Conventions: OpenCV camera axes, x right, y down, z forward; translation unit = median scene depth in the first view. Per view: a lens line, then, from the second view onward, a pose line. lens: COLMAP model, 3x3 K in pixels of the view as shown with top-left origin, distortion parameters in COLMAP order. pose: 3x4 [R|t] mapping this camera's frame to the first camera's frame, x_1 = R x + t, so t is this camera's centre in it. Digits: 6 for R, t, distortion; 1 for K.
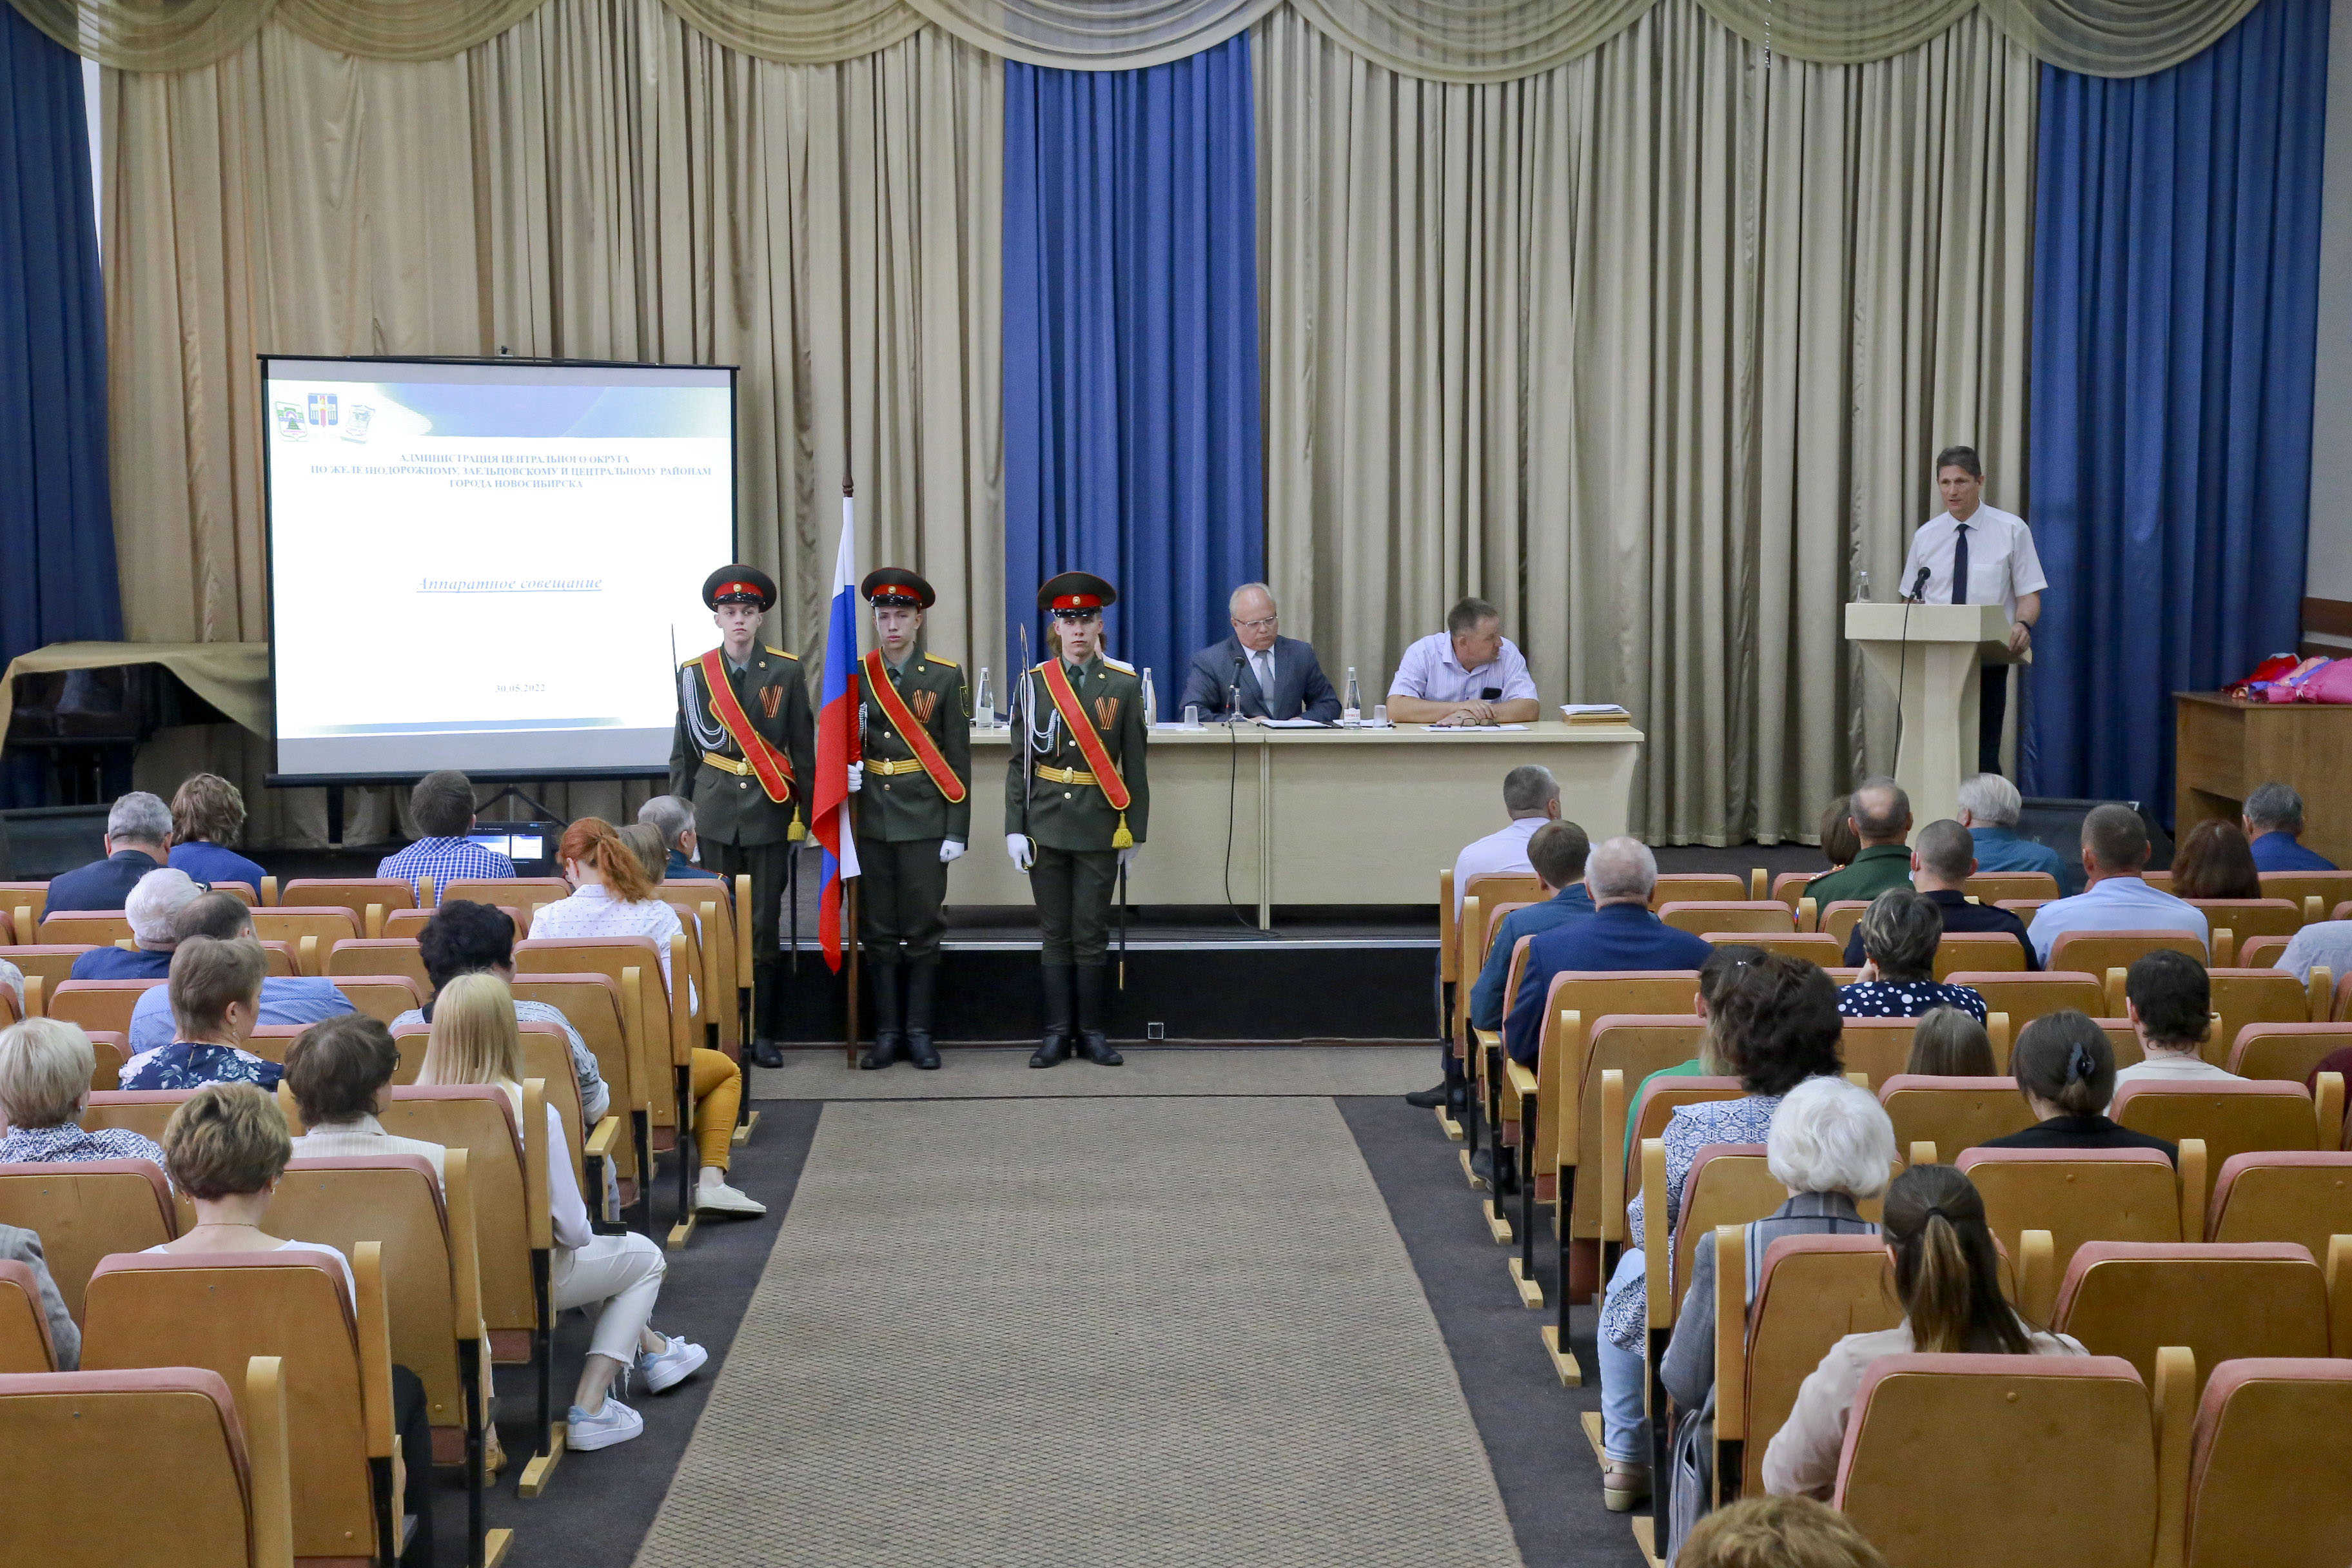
lens RADIAL K [[3826.4, 0, 1172.0], [0, 3826.4, 777.2], [0, 0, 1]] dist [-0.030372, 0.000000]
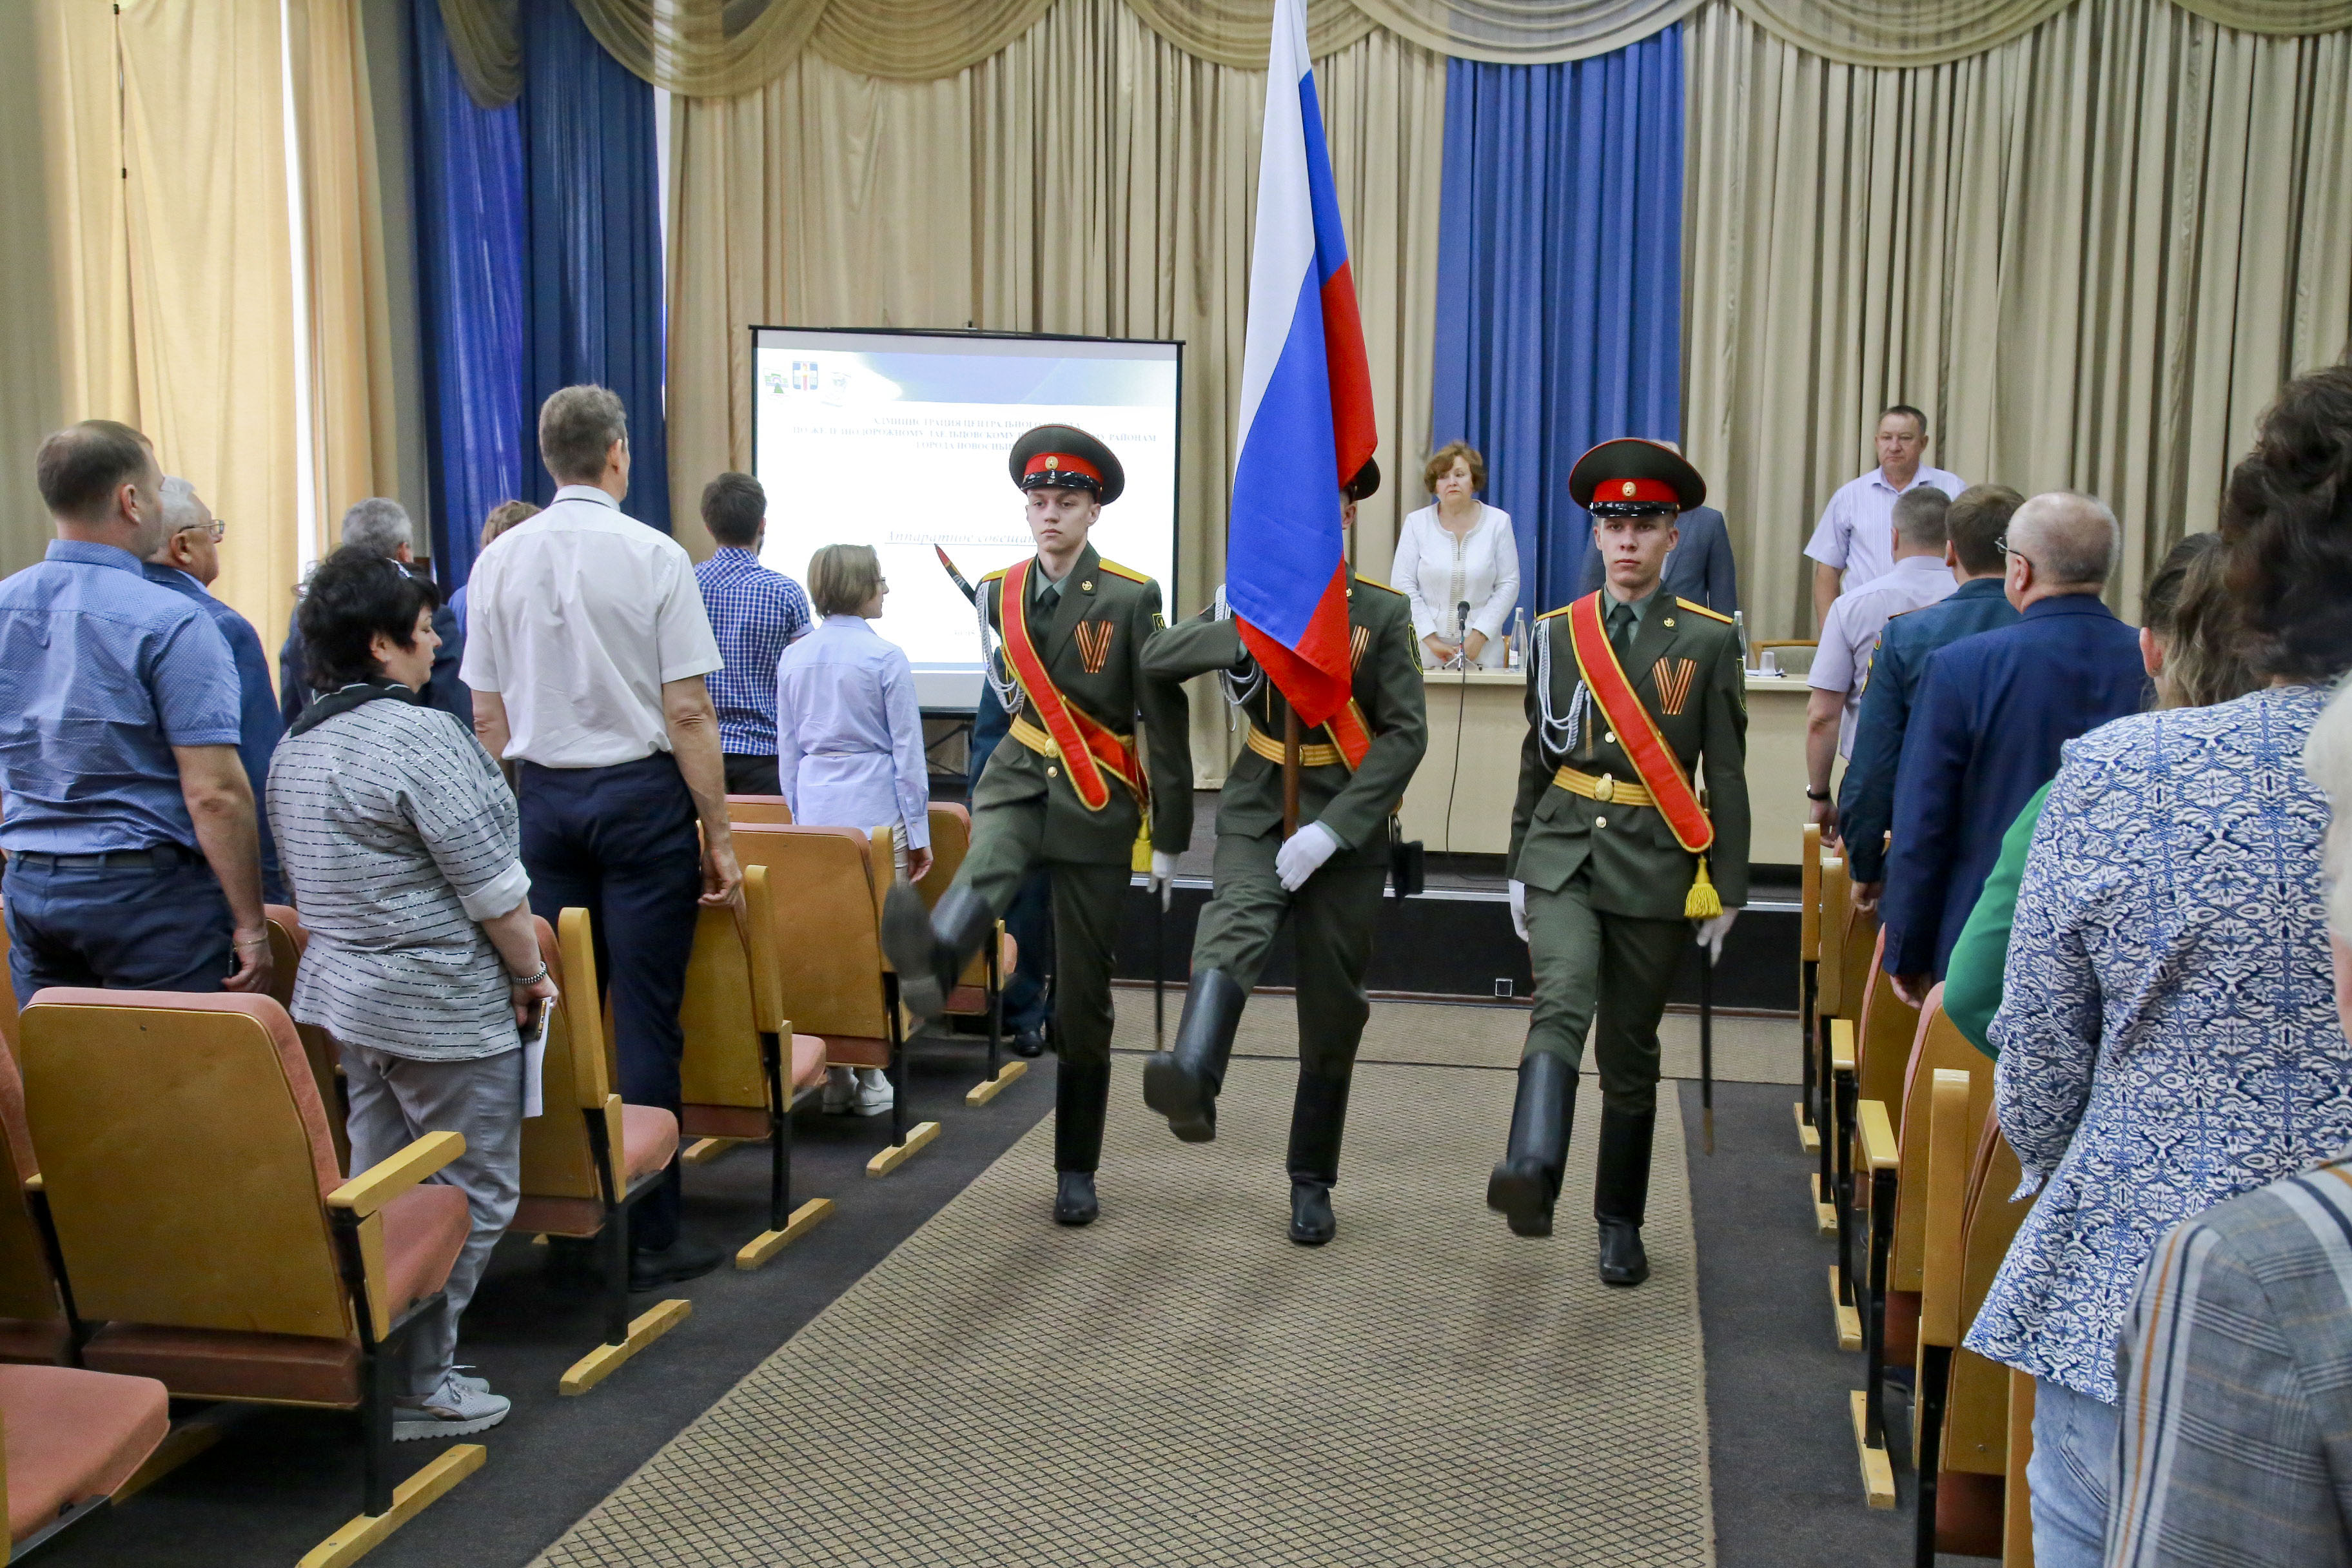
lens RADIAL K [[2361.4, 0, 1175.2], [0, 2361.4, 801.2], [0, 0, 1]] dist [0.006113, 0.000000]
pose [[0.974349, 0.036577, -0.222049, 0.036131], [-0.033888, 0.999299, 0.015911, 0.011581], [0.222476, -0.007978, 0.974906, 0.337886]]
